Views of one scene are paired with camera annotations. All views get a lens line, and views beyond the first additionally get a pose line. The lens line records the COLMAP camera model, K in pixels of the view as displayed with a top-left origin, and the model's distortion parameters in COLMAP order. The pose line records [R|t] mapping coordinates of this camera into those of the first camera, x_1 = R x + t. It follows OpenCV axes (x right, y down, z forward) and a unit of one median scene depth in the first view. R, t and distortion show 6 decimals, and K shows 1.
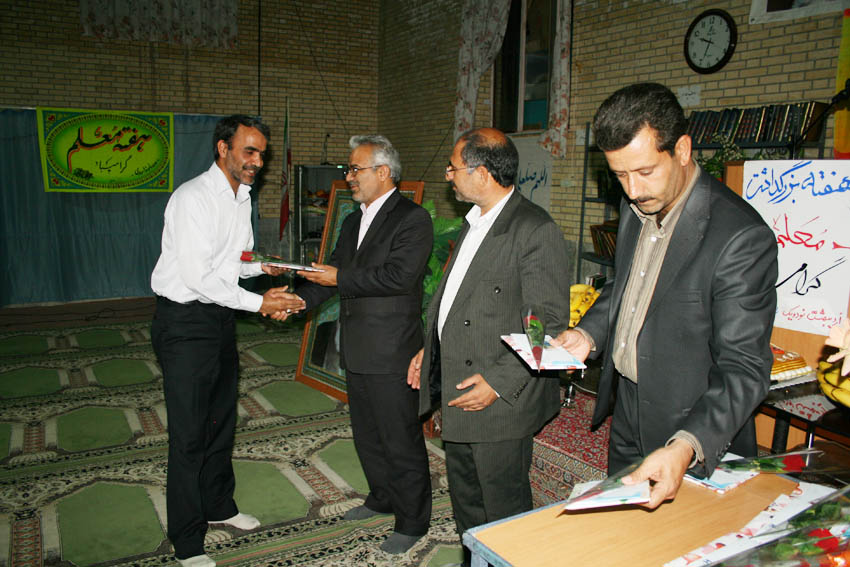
lens RADIAL K [[714.9, 0, 428.0], [0, 714.9, 283.4], [0, 0, 1]] dist [-0.151365, 0.126721]
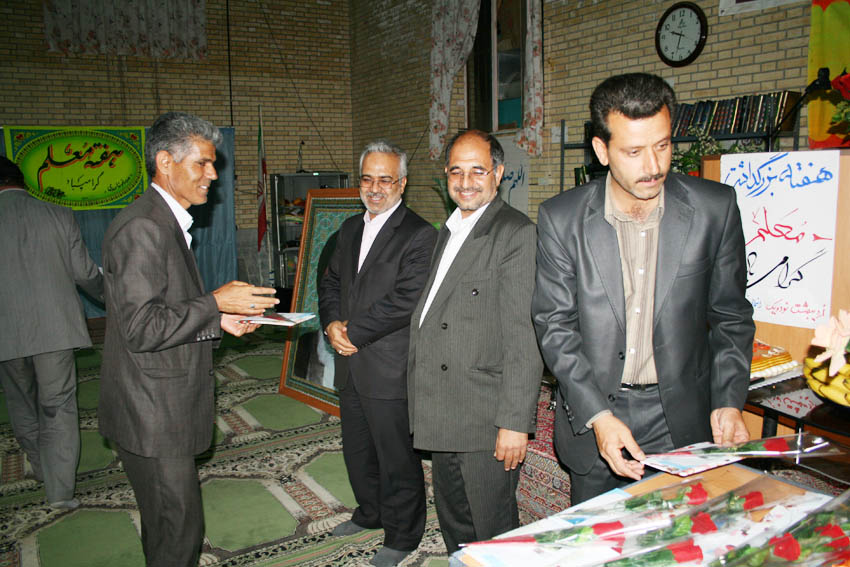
lens RADIAL K [[714.9, 0, 428.0], [0, 714.9, 283.4], [0, 0, 1]] dist [-0.151365, 0.126721]
pose [[0.998747, -0.044269, 0.023346, 0.003925], [0.044309, 0.999017, -0.001194, -0.005610], [-0.023270, 0.002227, 0.999727, 0.009494]]
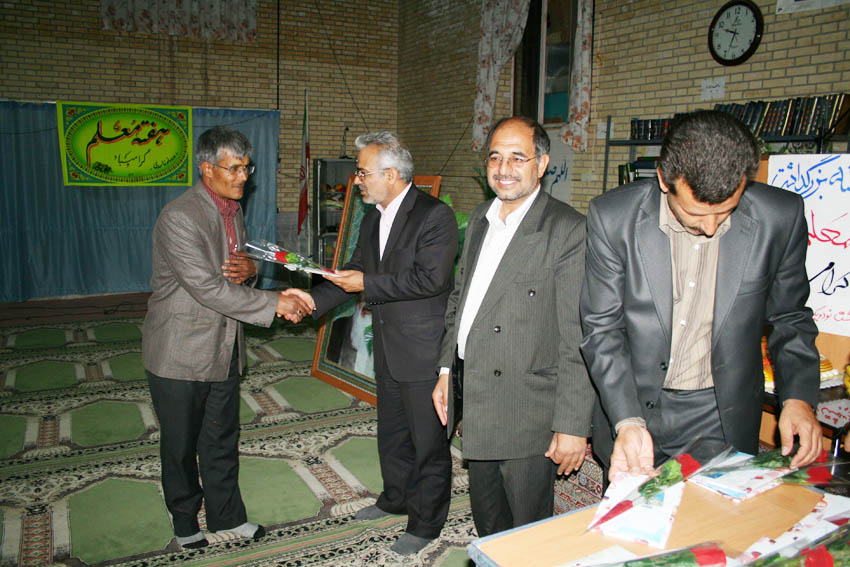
lens RADIAL K [[714.9, 0, 428.0], [0, 714.9, 283.4], [0, 0, 1]] dist [-0.151365, 0.126721]
pose [[0.999523, 0.005278, -0.030434, 0.006347], [-0.005017, 0.999950, 0.008641, -0.002259], [0.030478, -0.008484, 0.999499, 0.012482]]
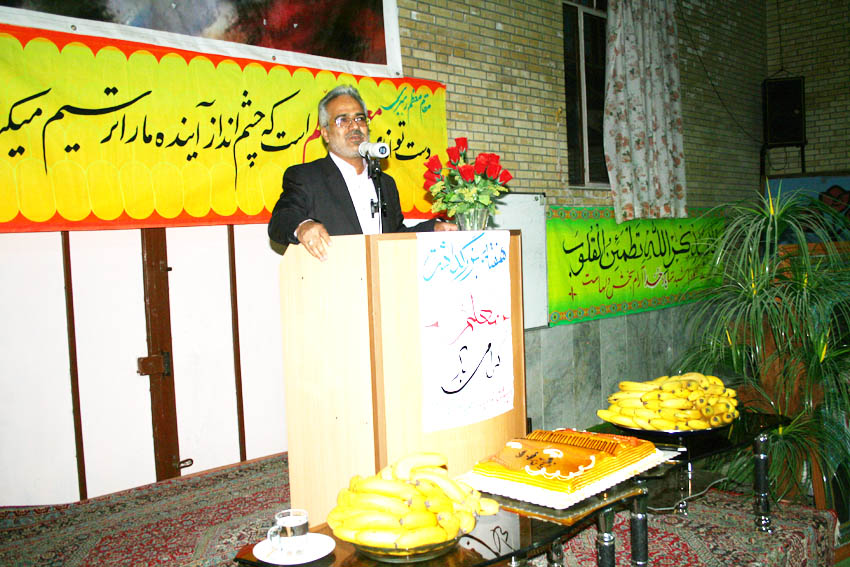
lens RADIAL K [[819.4, 0, 425.0], [0, 819.4, 283.5], [0, 0, 1]] dist [-0.088529, 0.008280]
pose [[-0.260014, -0.058911, 0.963806, -0.221365], [0.175437, 0.978643, 0.107147, -0.111736], [-0.949534, 0.196947, -0.244125, 0.628215]]
